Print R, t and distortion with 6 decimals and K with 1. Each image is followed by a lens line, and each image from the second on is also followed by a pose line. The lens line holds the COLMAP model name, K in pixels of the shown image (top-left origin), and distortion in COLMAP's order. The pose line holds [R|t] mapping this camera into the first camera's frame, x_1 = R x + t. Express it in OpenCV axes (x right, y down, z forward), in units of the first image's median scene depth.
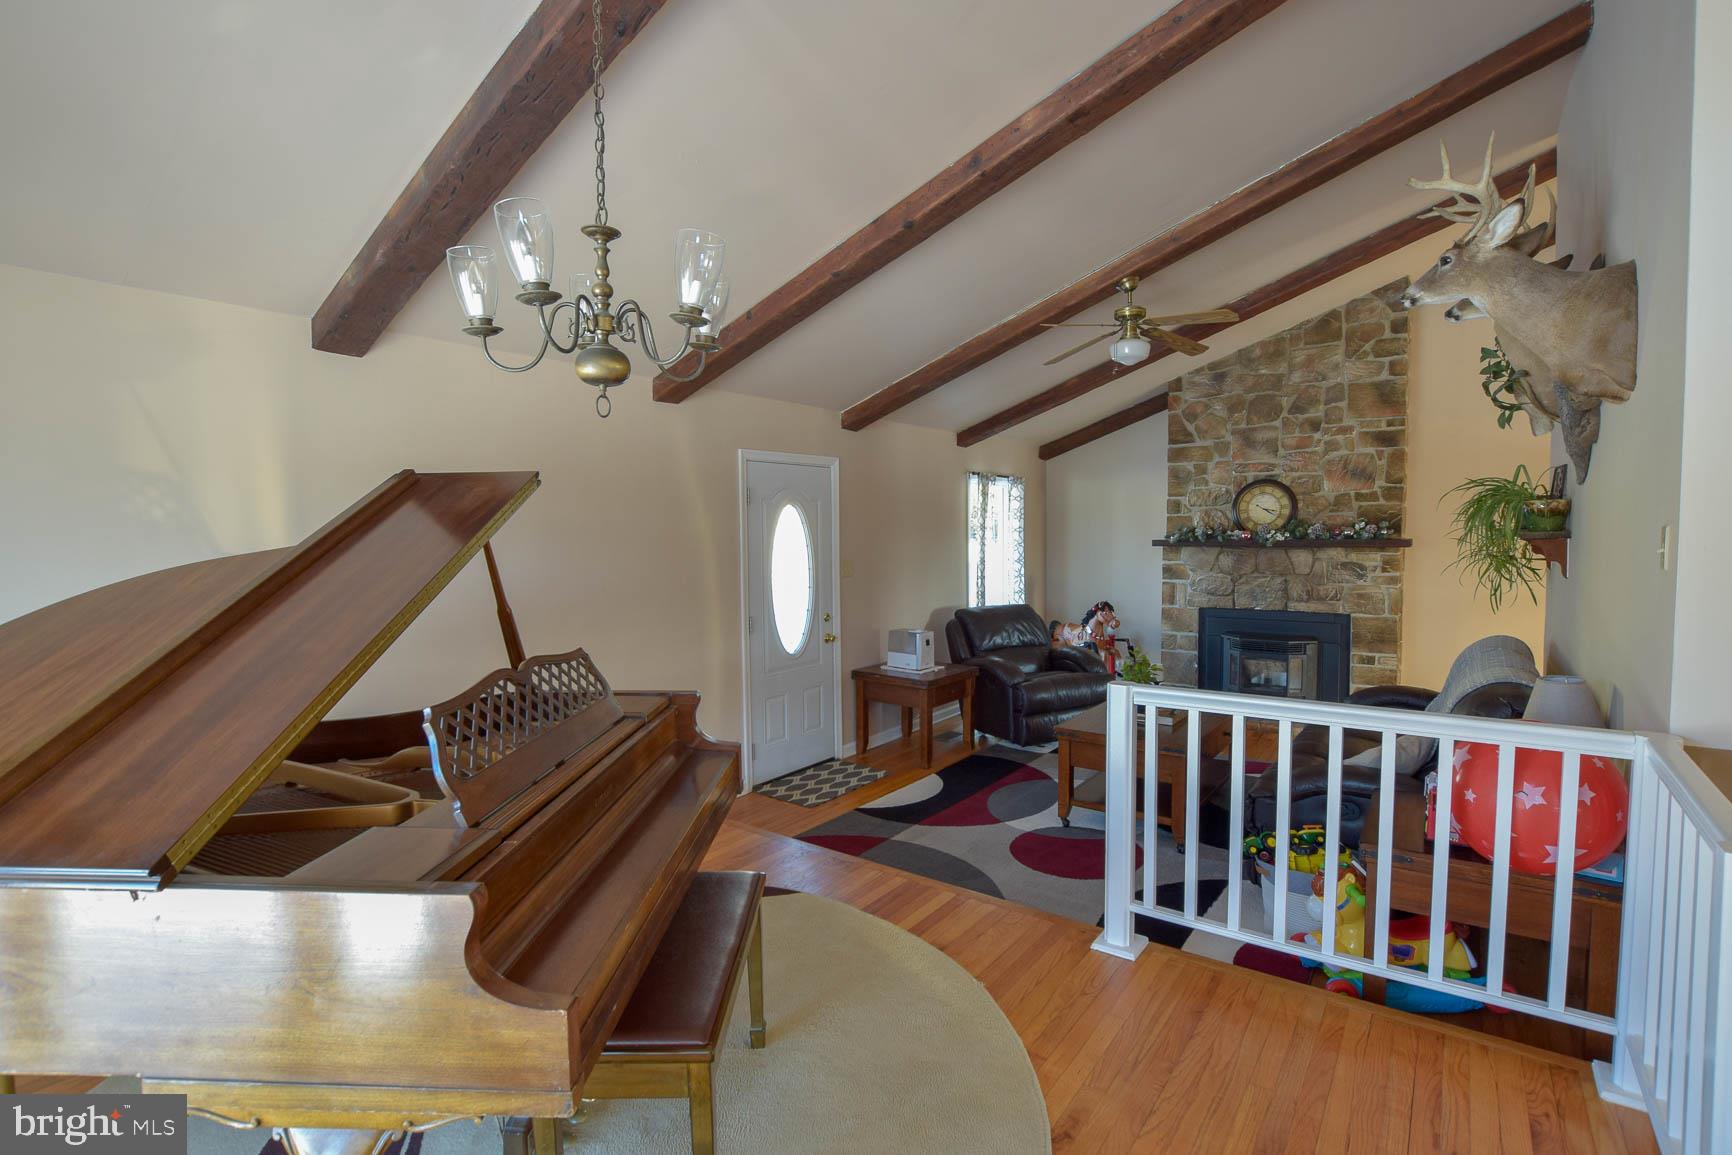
lens RADIAL K [[764.1, 0, 867.3], [0, 764.1, 573.9], [0, 0, 1]] dist [-0.034606, 0.006780]
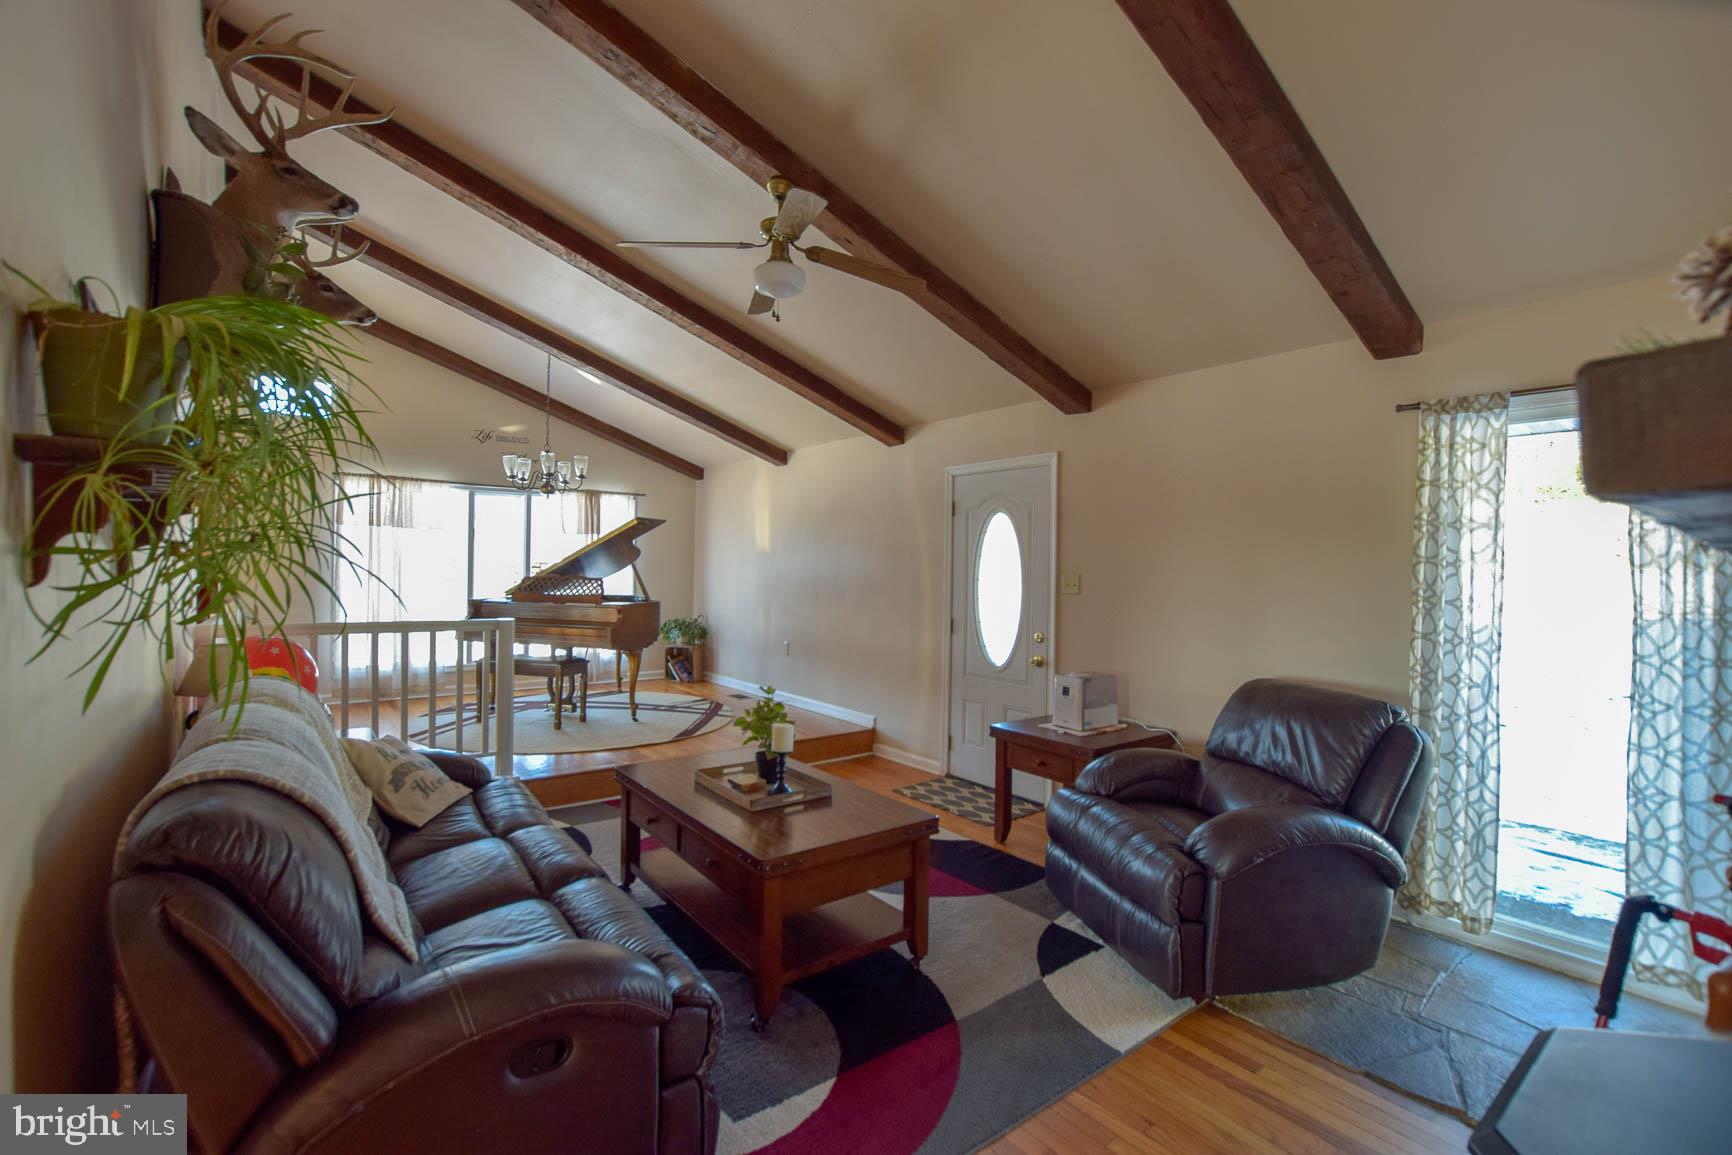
lens RADIAL K [[764.1, 0, 867.3], [0, 764.1, 573.9], [0, 0, 1]] dist [-0.034606, 0.006780]
pose [[-0.272201, 0.009928, -0.962189, 0.898833], [-0.057558, 0.997988, 0.026580, -0.029711], [0.960517, 0.062617, -0.271082, 1.122528]]
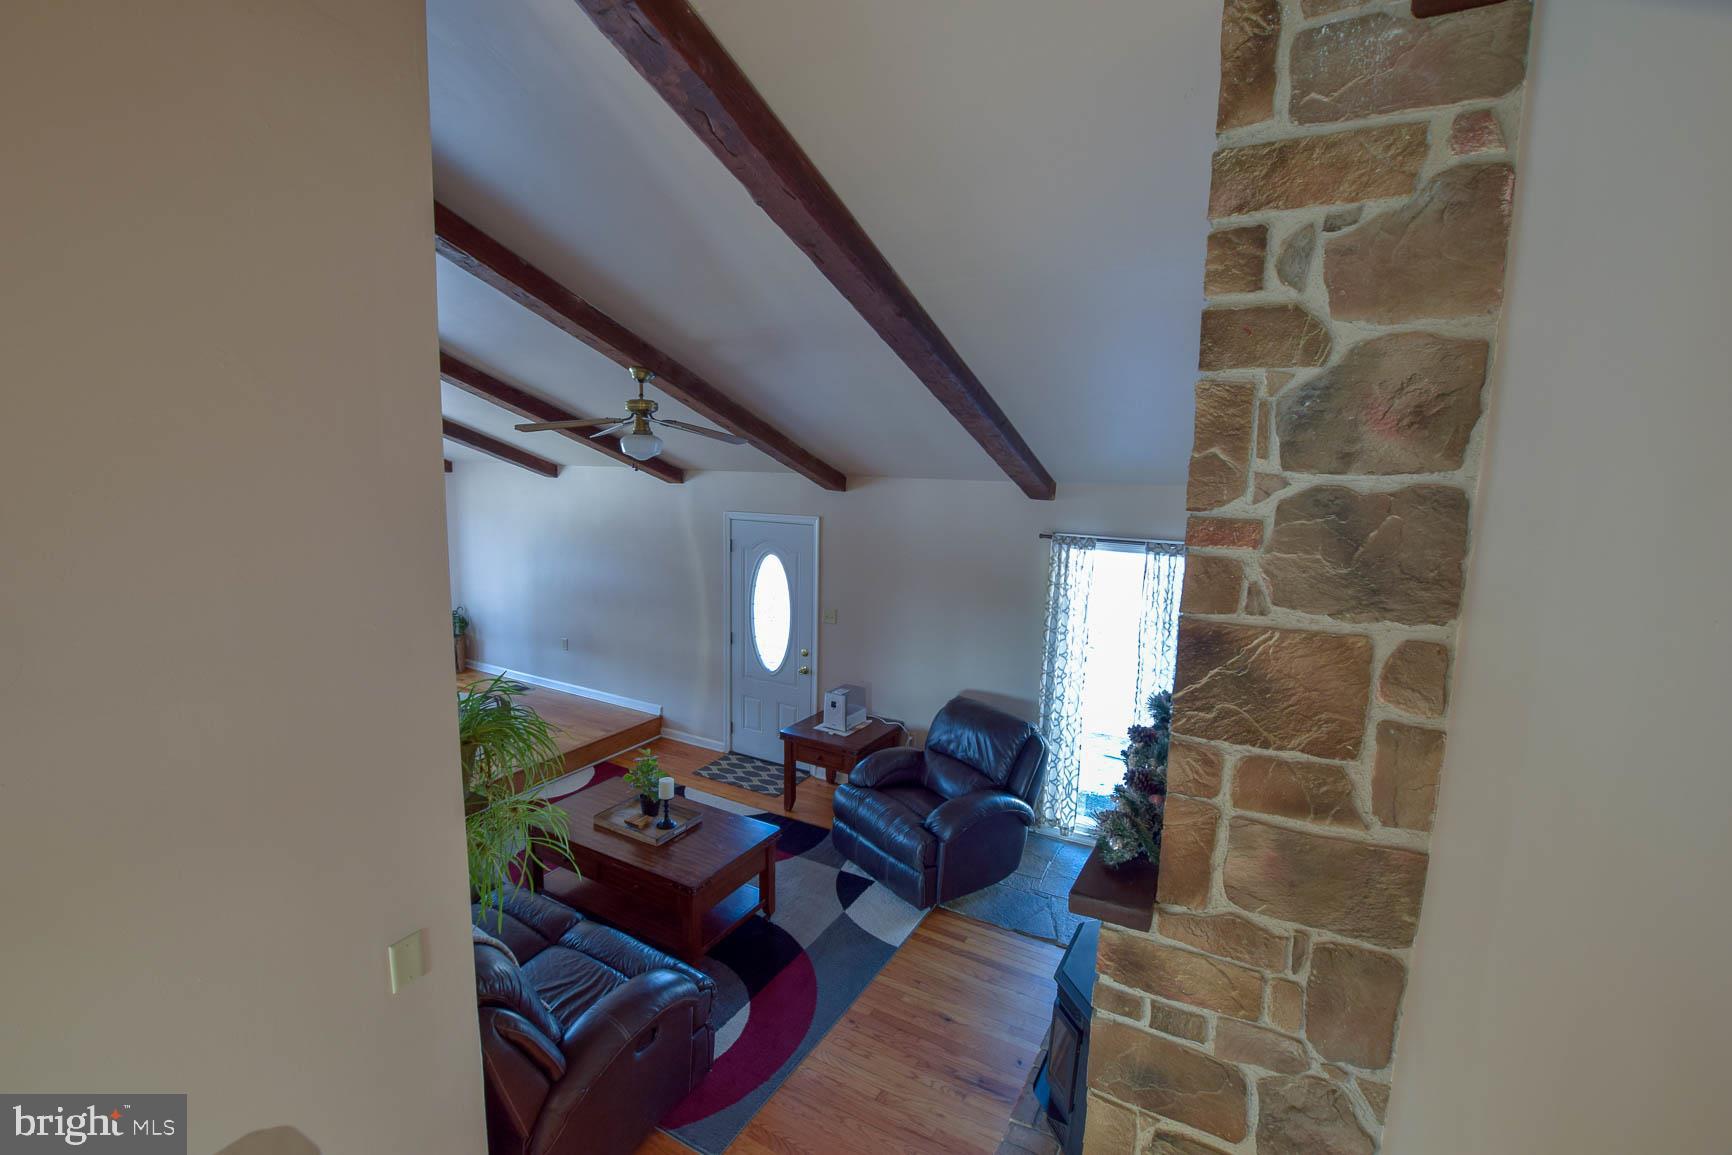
lens RADIAL K [[764.1, 0, 867.3], [0, 764.1, 573.9], [0, 0, 1]] dist [-0.034606, 0.006780]
pose [[0.128355, 0.152208, -0.979978, 1.163301], [-0.070878, 0.987033, 0.144020, -0.253749], [0.989192, 0.050973, 0.137479, 0.998837]]
